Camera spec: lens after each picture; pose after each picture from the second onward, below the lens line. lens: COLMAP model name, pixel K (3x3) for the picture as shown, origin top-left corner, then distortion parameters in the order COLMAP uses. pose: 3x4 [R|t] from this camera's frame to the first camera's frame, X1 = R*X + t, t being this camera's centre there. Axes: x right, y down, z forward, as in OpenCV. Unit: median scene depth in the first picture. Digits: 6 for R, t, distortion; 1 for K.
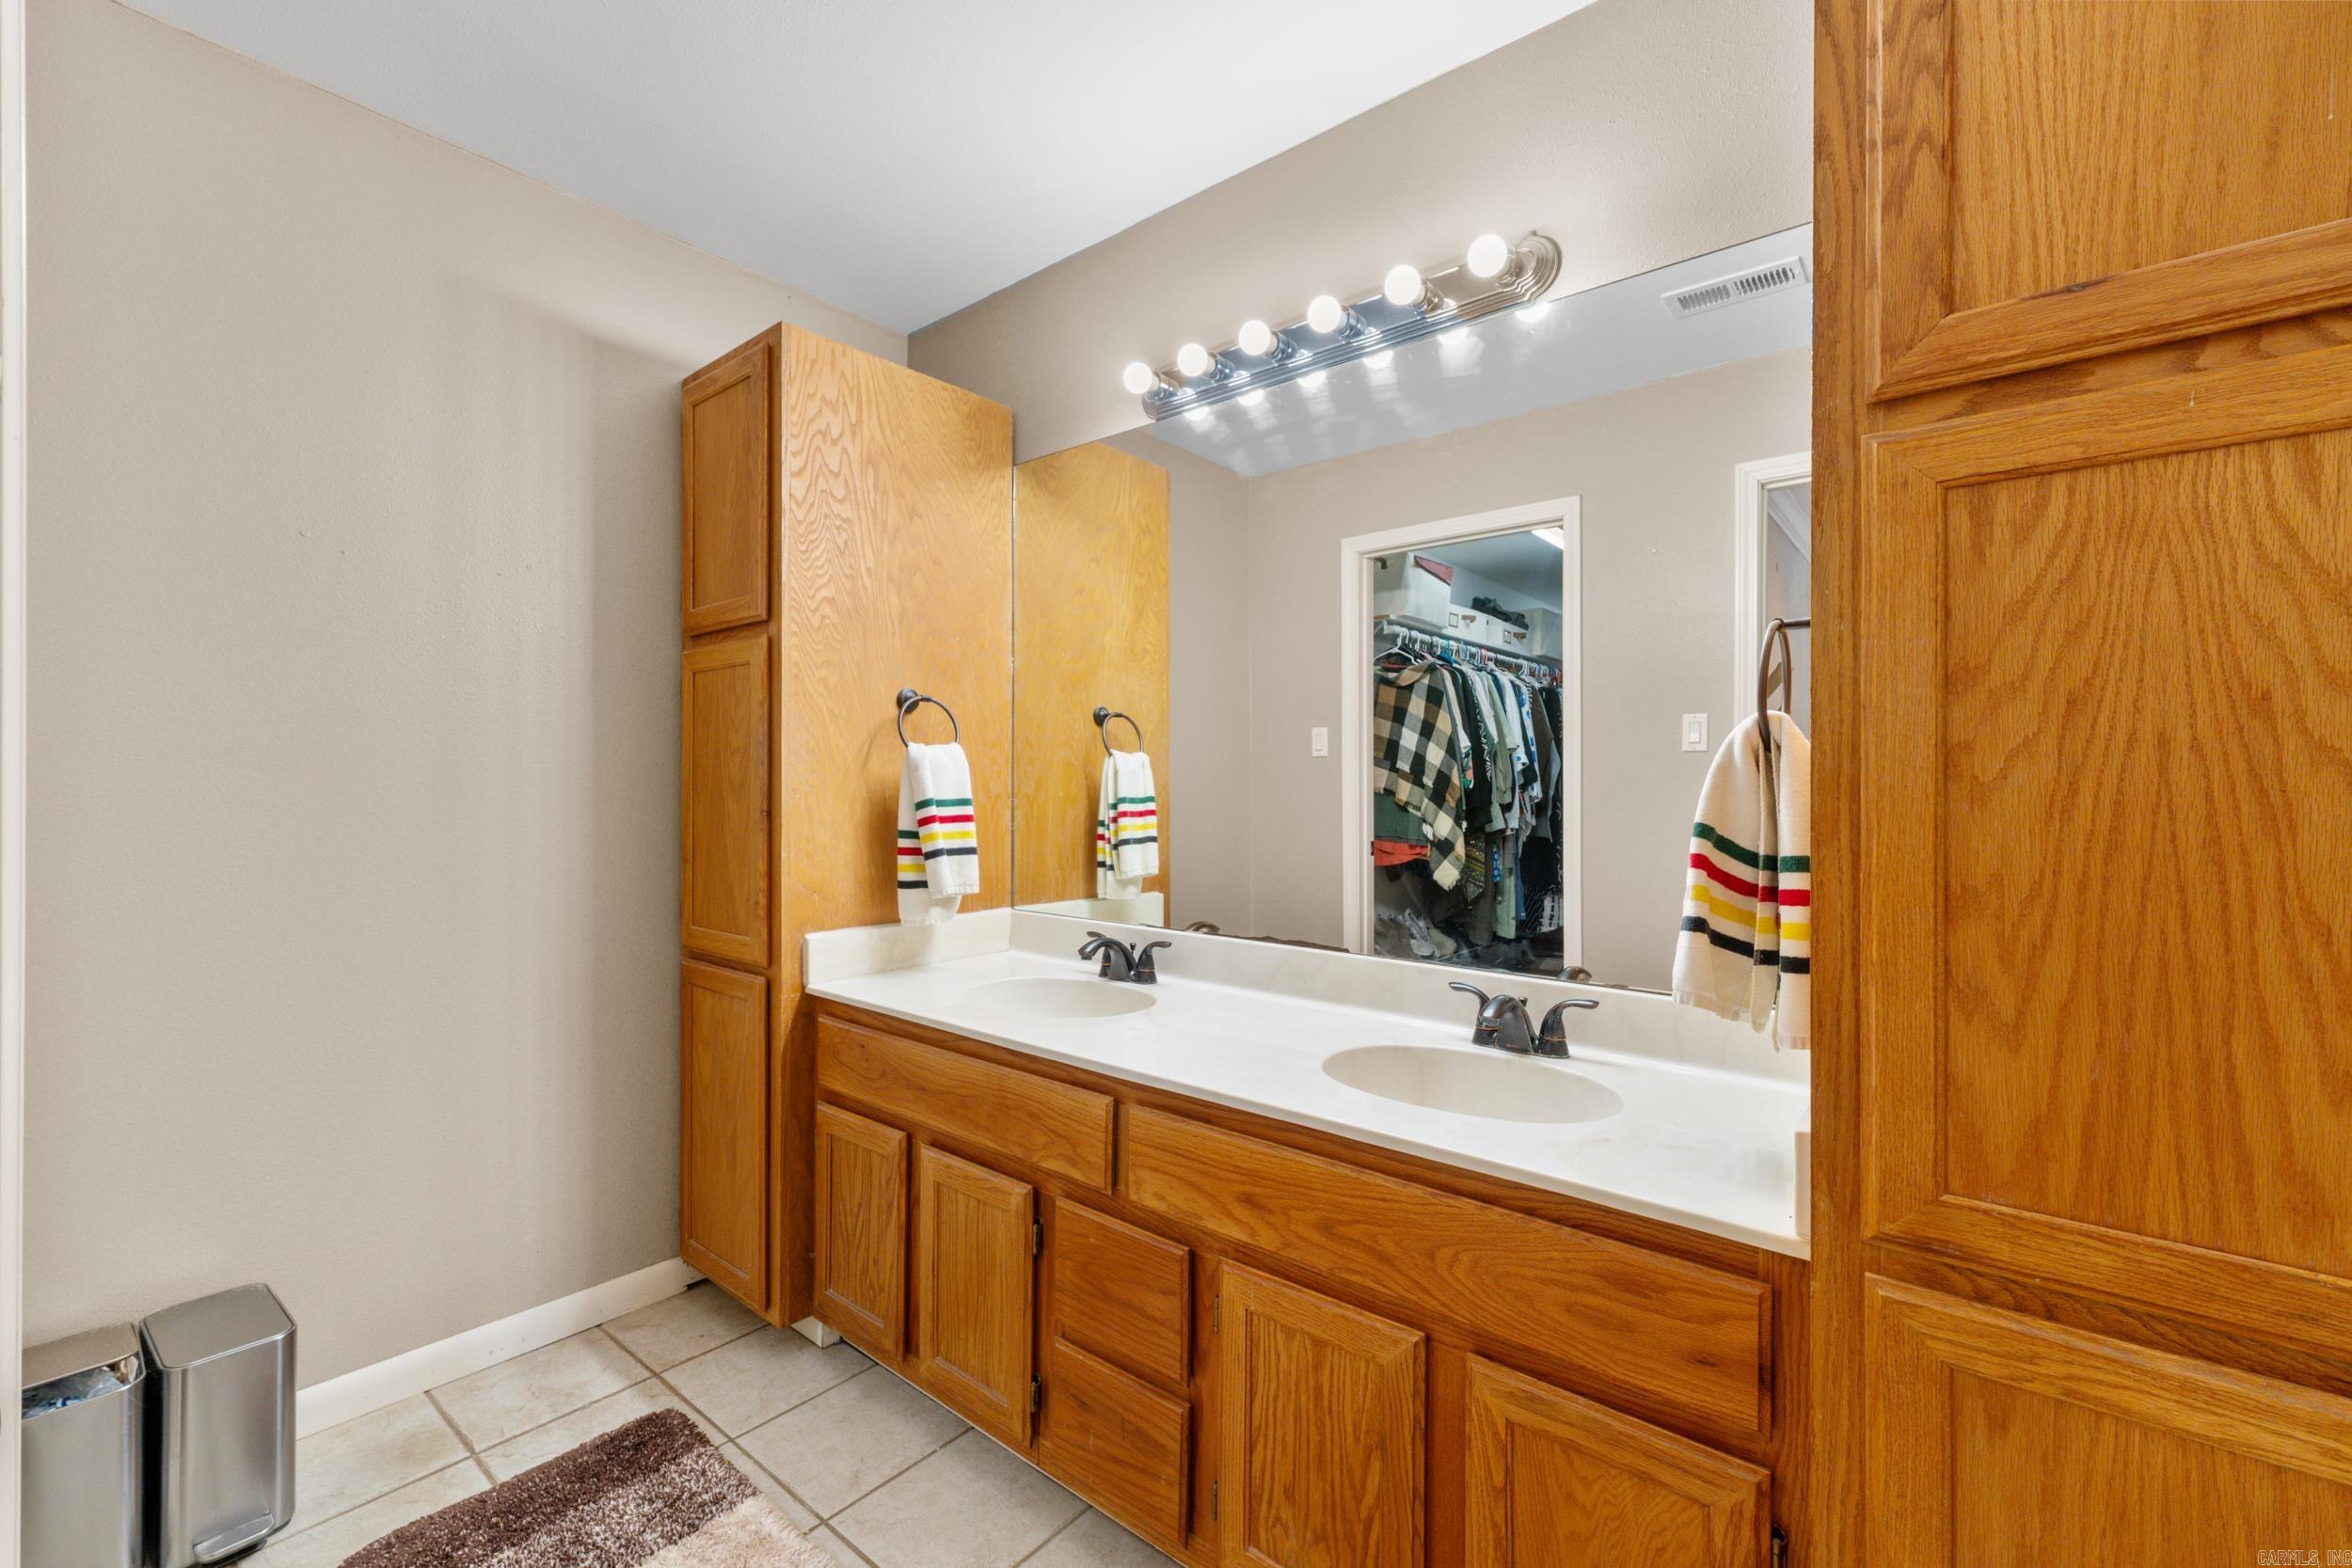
lens RADIAL K [[995.2, 0, 1182.7], [0, 995.2, 791.9], [0, 0, 1]] dist [0.001743, 0.000297]
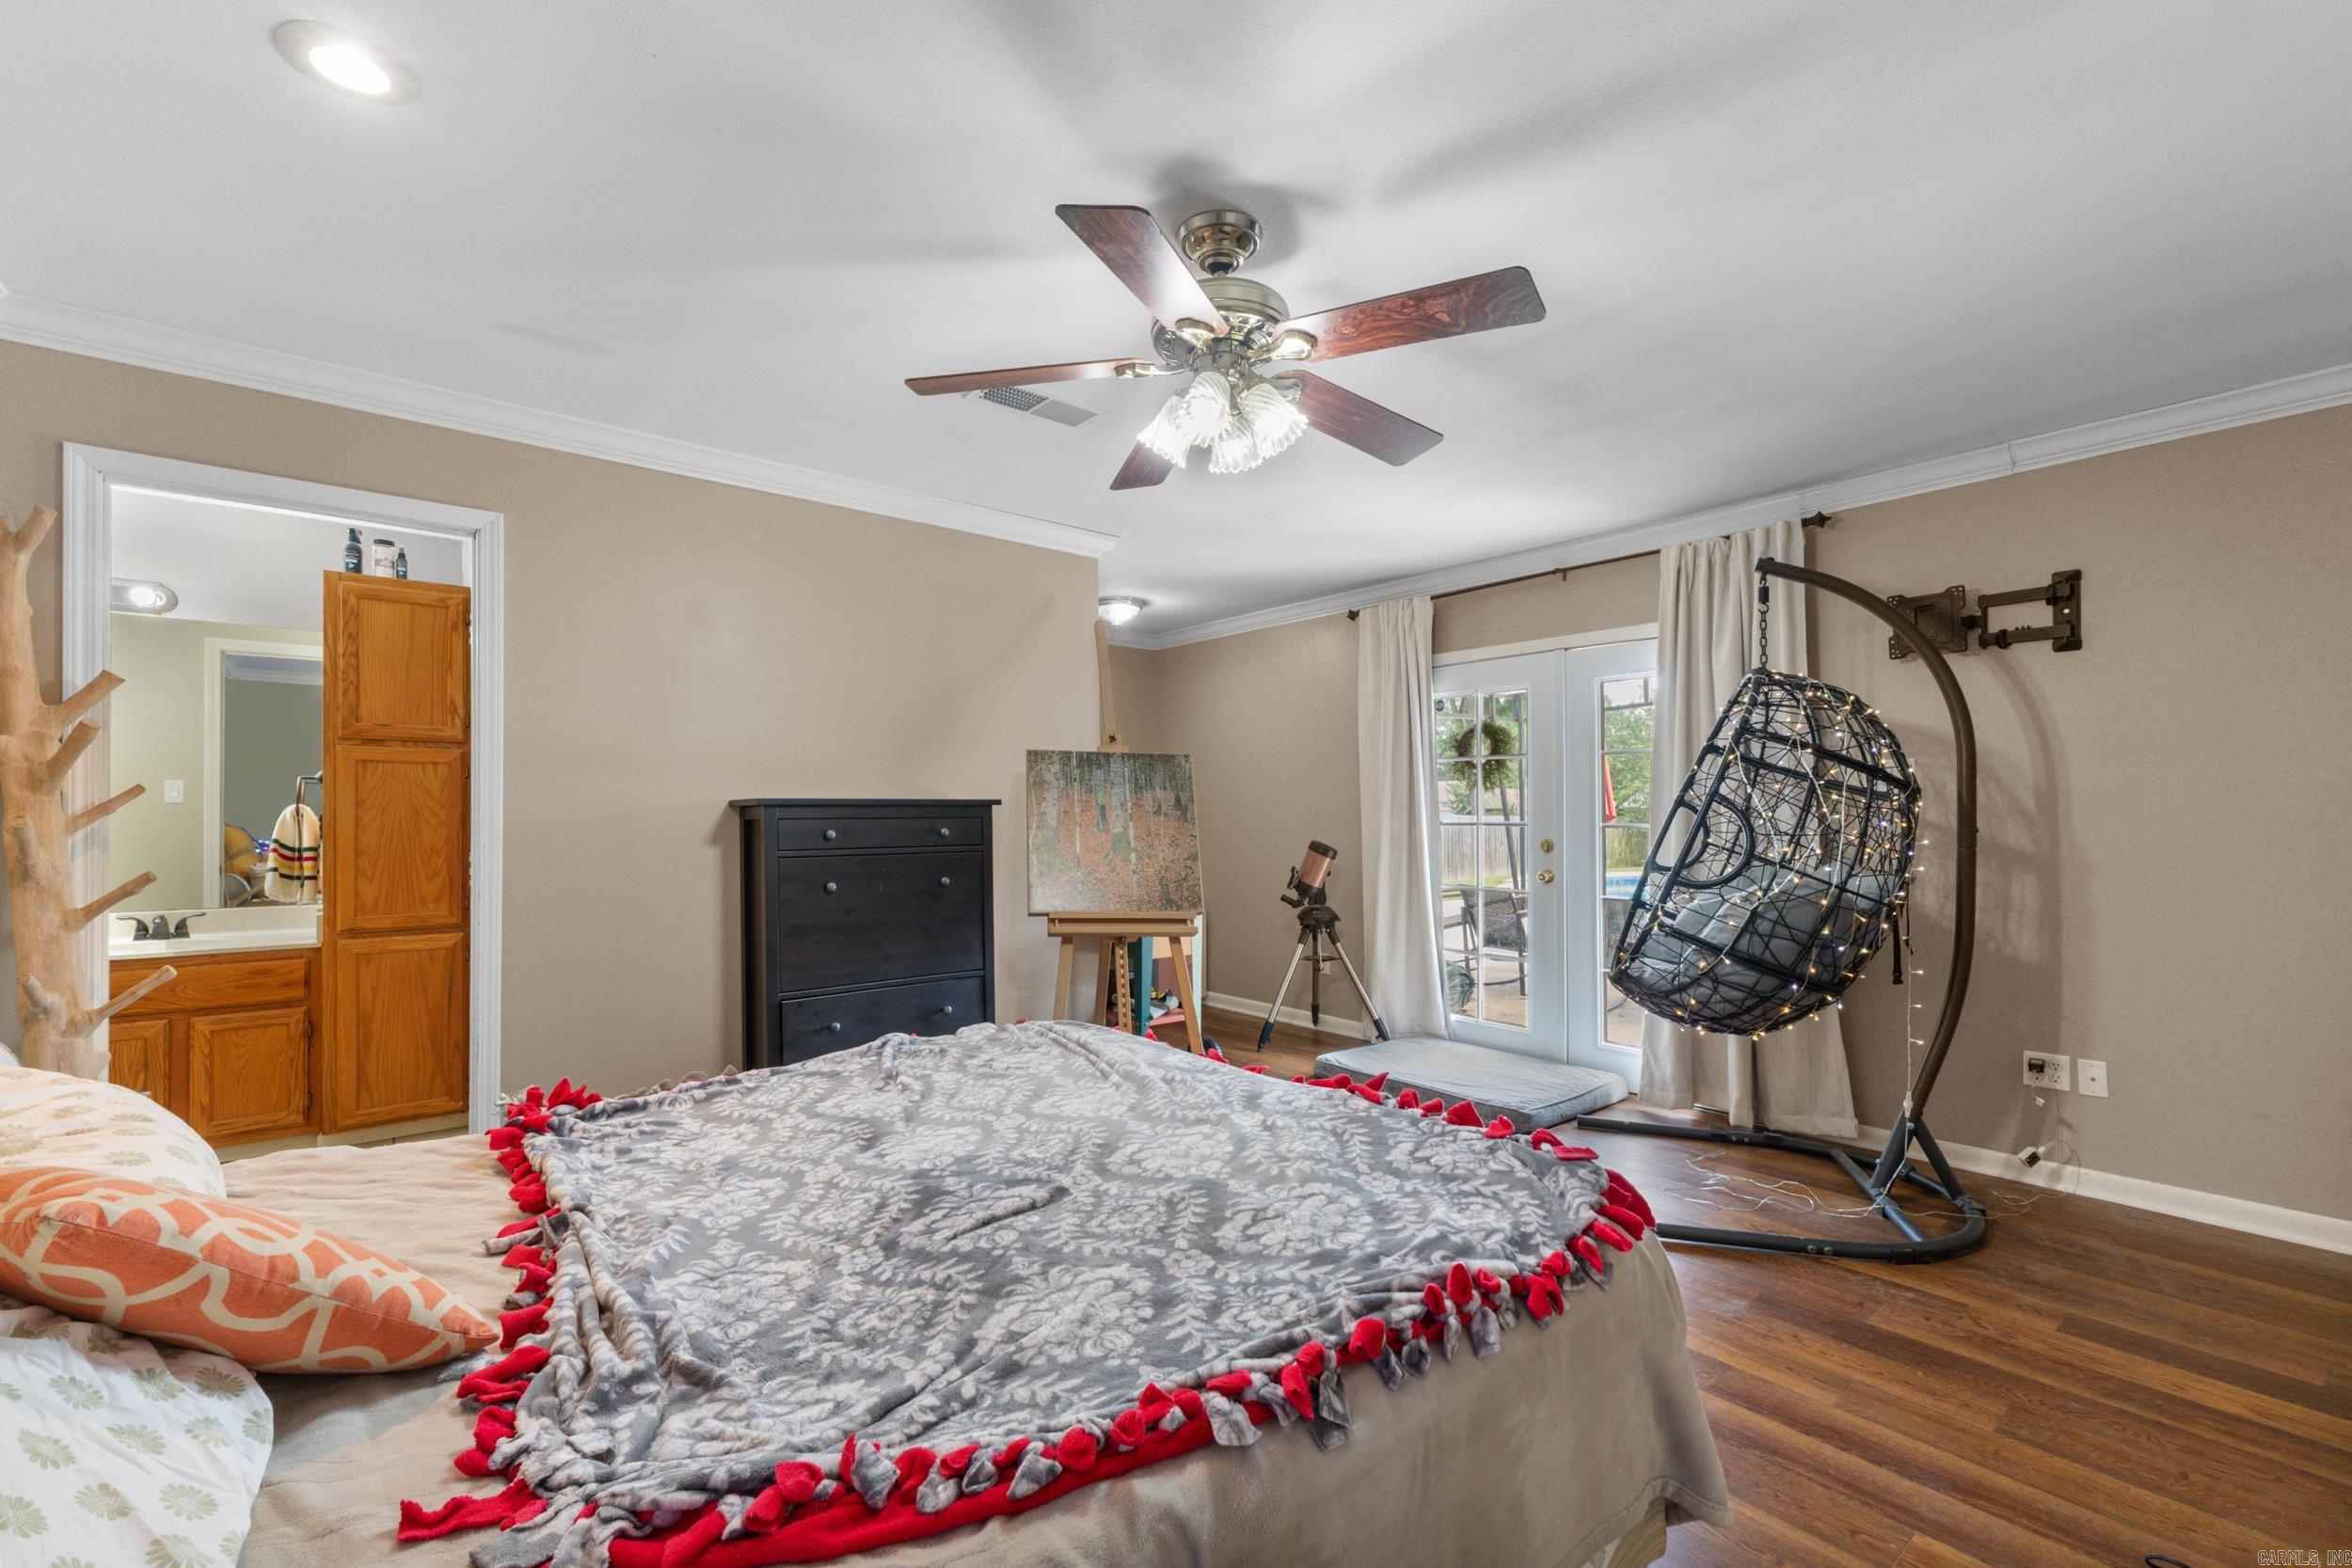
lens RADIAL K [[995.2, 0, 1182.7], [0, 995.2, 791.9], [0, 0, 1]] dist [0.001743, 0.000297]
pose [[0.182497, 0.012925, 0.983121, -2.936237], [0.011876, 0.999812, -0.015349, -0.050876], [-0.983135, 0.014476, 0.182309, -3.439362]]
